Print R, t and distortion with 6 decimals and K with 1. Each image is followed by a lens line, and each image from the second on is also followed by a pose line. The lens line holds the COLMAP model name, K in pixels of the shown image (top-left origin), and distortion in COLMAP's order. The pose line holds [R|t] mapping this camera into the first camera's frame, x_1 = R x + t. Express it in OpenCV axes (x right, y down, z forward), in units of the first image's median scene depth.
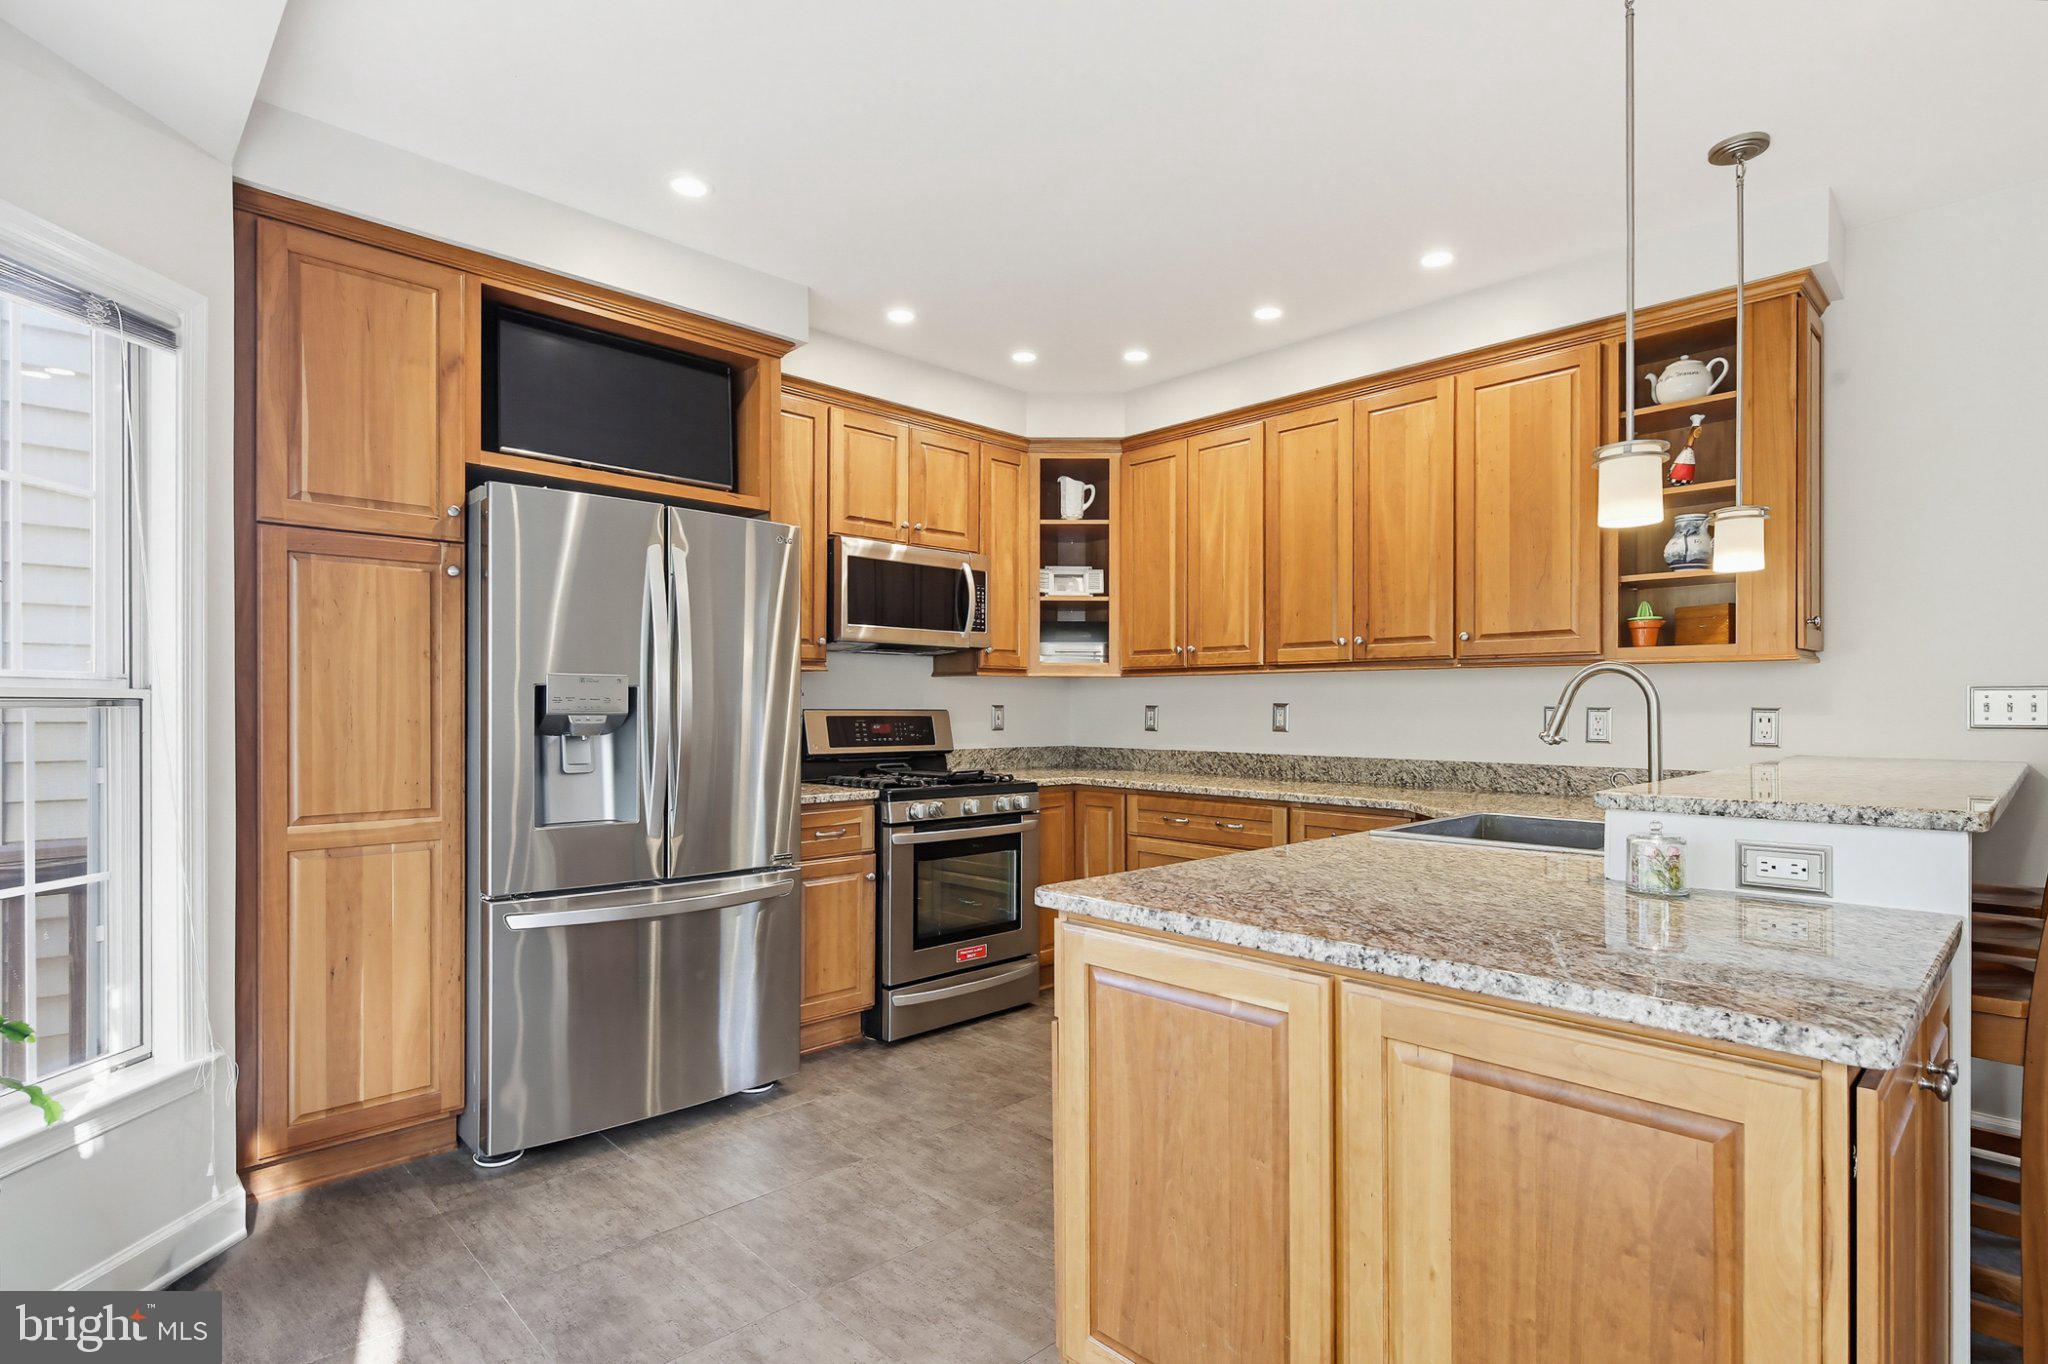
lens RADIAL K [[1000.9, 0, 1027.8], [0, 1000.9, 690.2], [0, 0, 1]] dist [-0.002079, -0.003503]
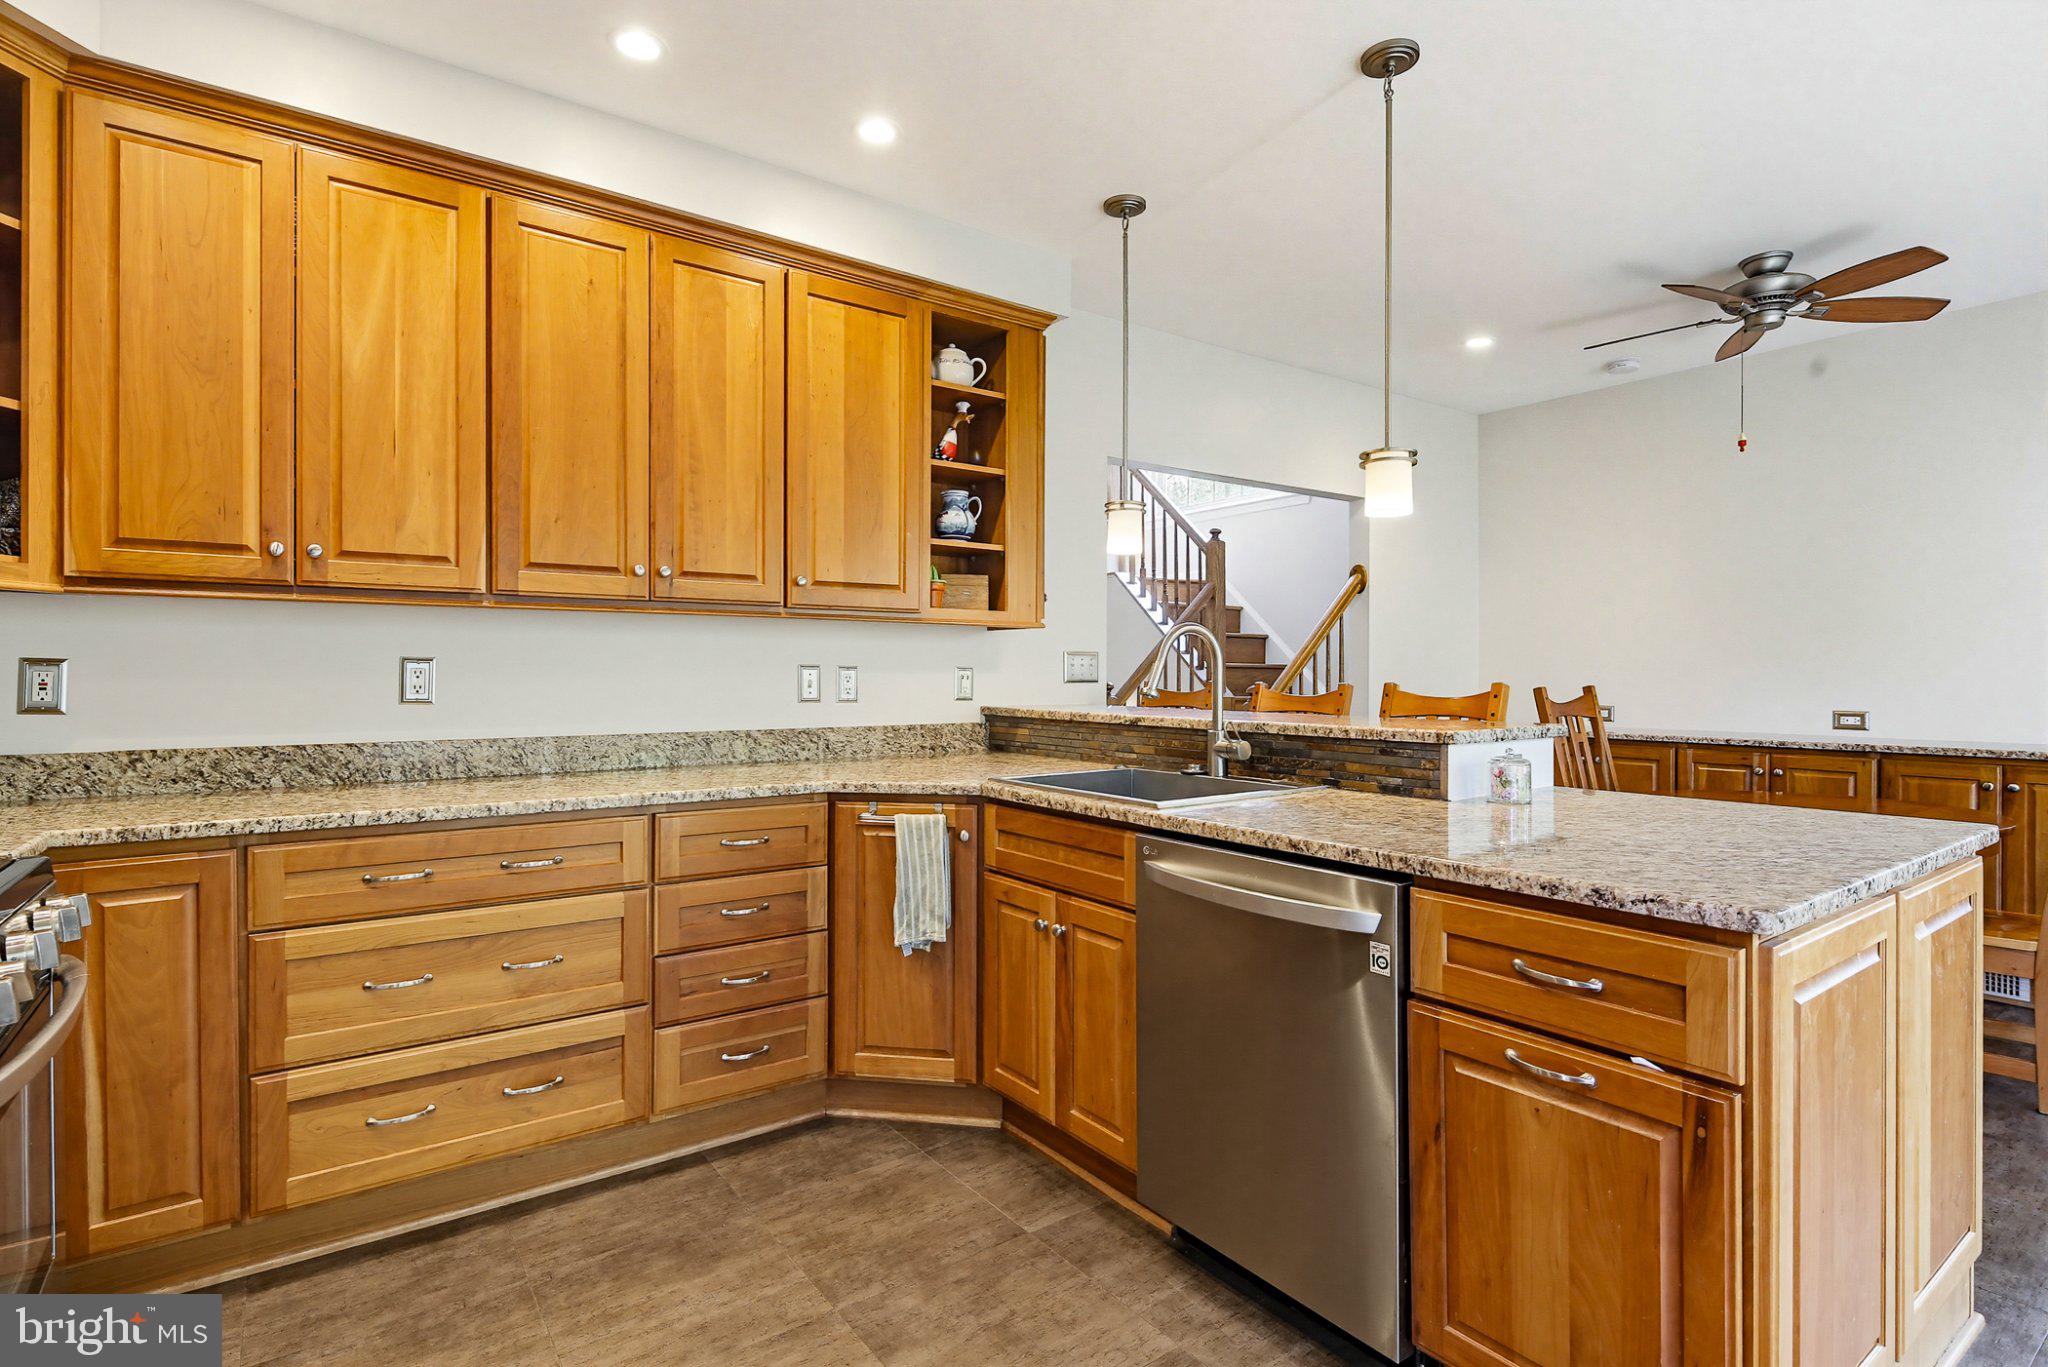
lens RADIAL K [[1000.9, 0, 1022.5], [0, 1000.9, 673.6], [0, 0, 1]] dist [-0.002079, -0.003503]
pose [[0.135718, 0.000287, 0.990748, -0.326605], [-0.016919, 0.999855, 0.002028, 0.017060], [-0.990603, -0.017038, 0.135703, 0.605114]]
